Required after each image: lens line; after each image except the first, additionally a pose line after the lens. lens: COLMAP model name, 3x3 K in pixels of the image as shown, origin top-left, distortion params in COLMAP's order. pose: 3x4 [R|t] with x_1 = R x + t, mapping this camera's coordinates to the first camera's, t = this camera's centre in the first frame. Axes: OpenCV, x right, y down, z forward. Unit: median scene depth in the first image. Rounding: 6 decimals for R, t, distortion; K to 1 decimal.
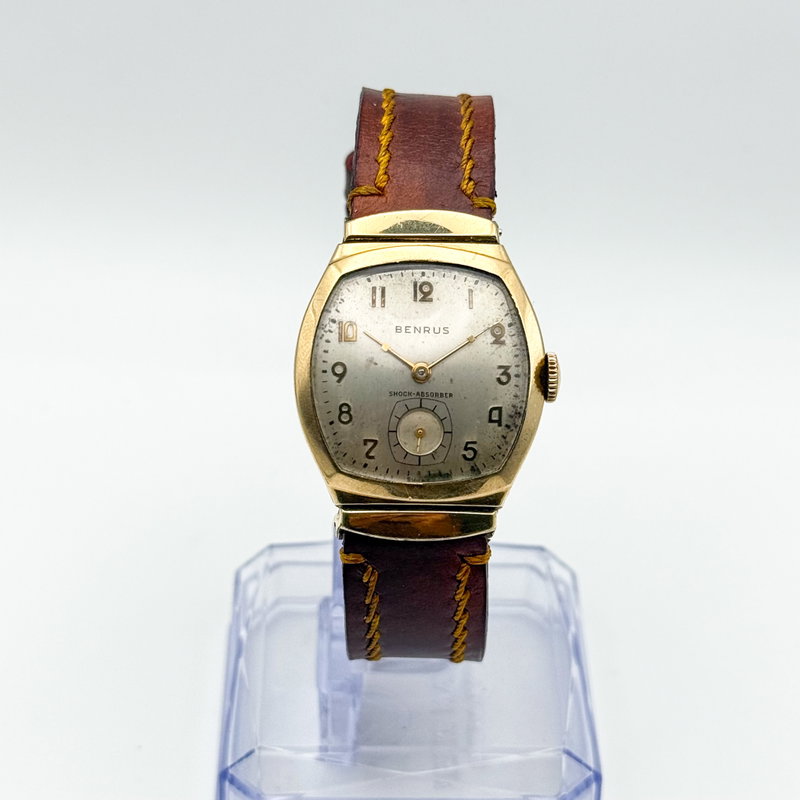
lens RADIAL K [[2094.2, 0, 400.0], [0, 2094.2, 400.0], [0, 0, 1]] dist [0.475149, -0.293788]
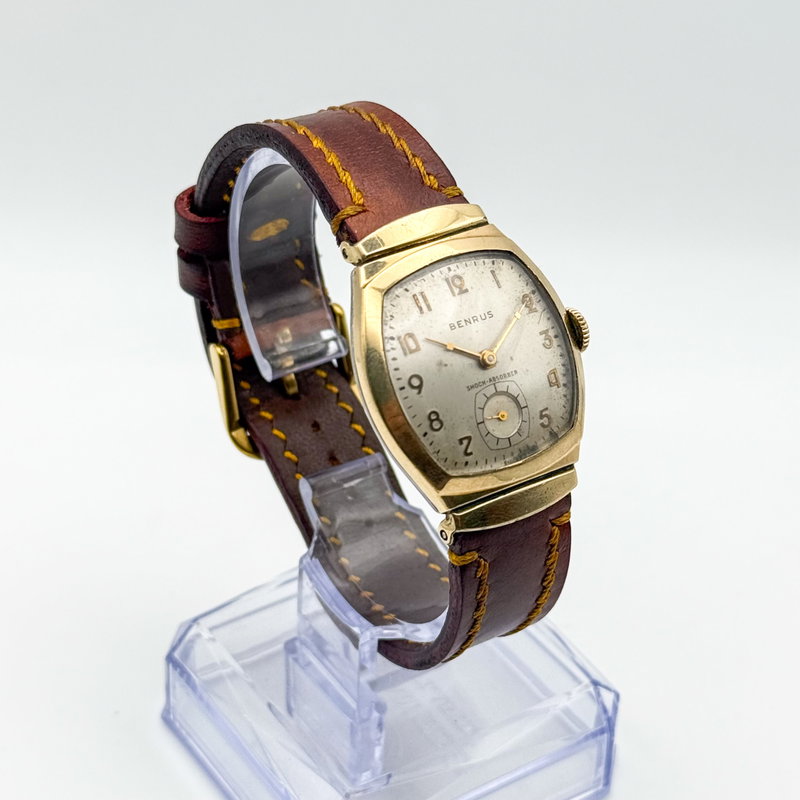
lens RADIAL K [[2094.2, 0, 400.0], [0, 2094.2, 400.0], [0, 0, 1]] dist [0.475149, -0.293788]
pose [[0.839538, -0.306606, 0.448518, -0.488974], [0.313045, 0.947719, 0.061899, -0.070781], [-0.444048, 0.088440, 0.891628, 0.105165]]
